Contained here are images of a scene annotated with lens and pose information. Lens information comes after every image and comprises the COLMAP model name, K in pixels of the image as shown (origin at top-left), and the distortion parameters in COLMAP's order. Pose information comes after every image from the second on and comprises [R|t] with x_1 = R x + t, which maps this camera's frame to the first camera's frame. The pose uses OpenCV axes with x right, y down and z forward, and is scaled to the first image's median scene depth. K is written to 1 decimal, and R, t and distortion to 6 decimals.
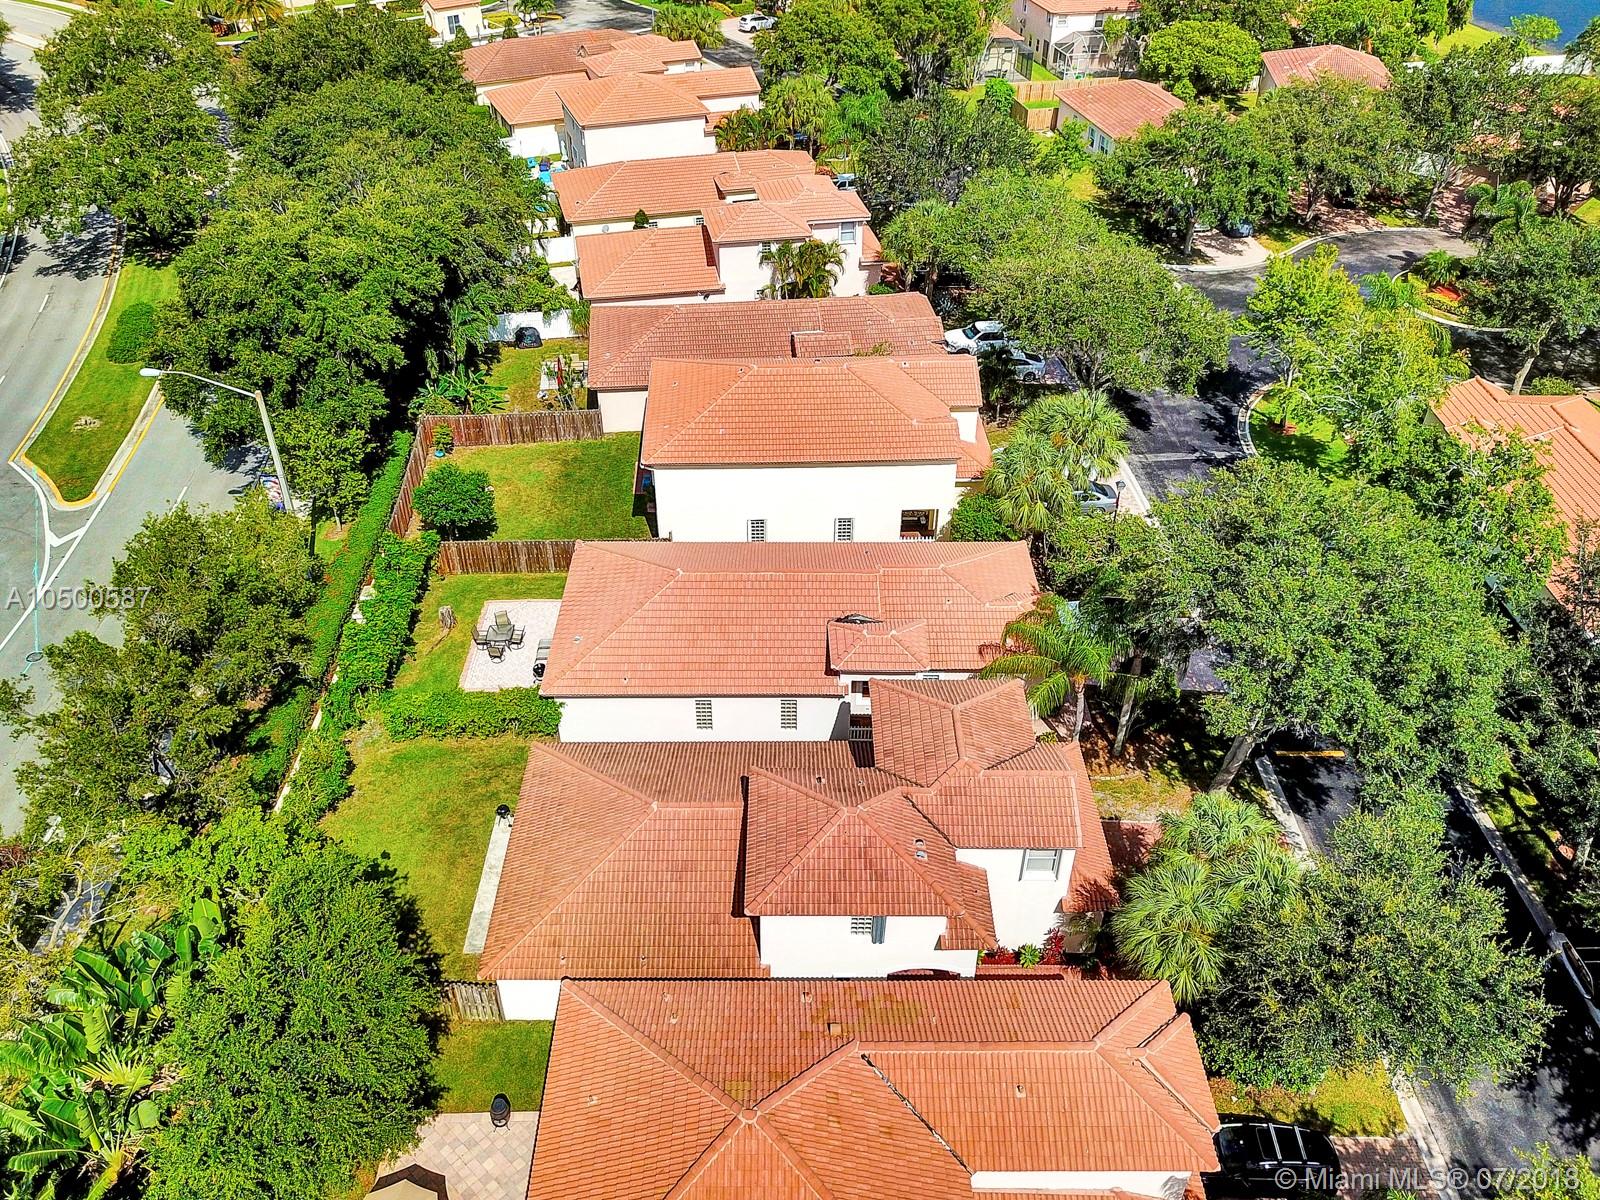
lens RADIAL K [[1230.7, 0, 800.0], [0, 1230.7, 600.0], [0, 0, 1]] dist [0.003357, 0.004310]
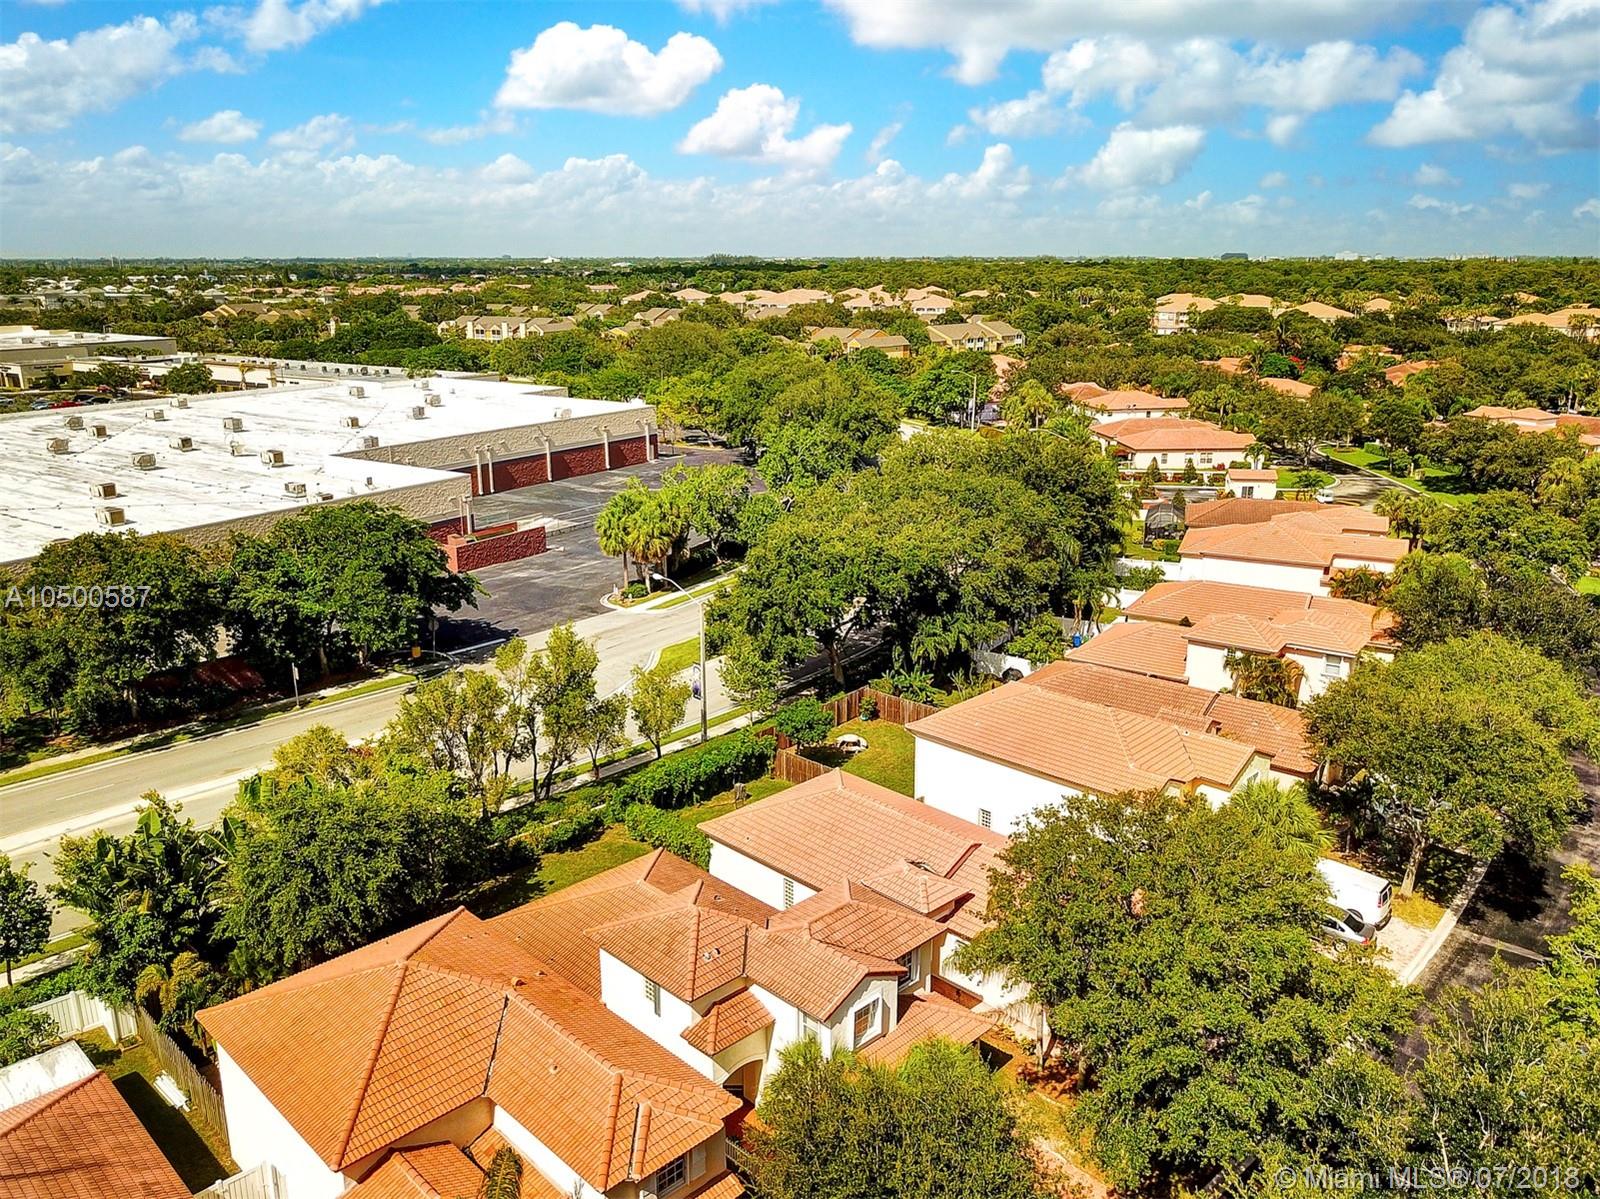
lens RADIAL K [[1230.7, 0, 800.0], [0, 1230.7, 599.5], [0, 0, 1]] dist [0.003357, 0.004310]
pose [[0.694310, 0.181069, -0.696525, 0.451735], [-0.430490, 0.880082, -0.200334, 0.047985], [0.576725, 0.438941, 0.688998, 0.027257]]
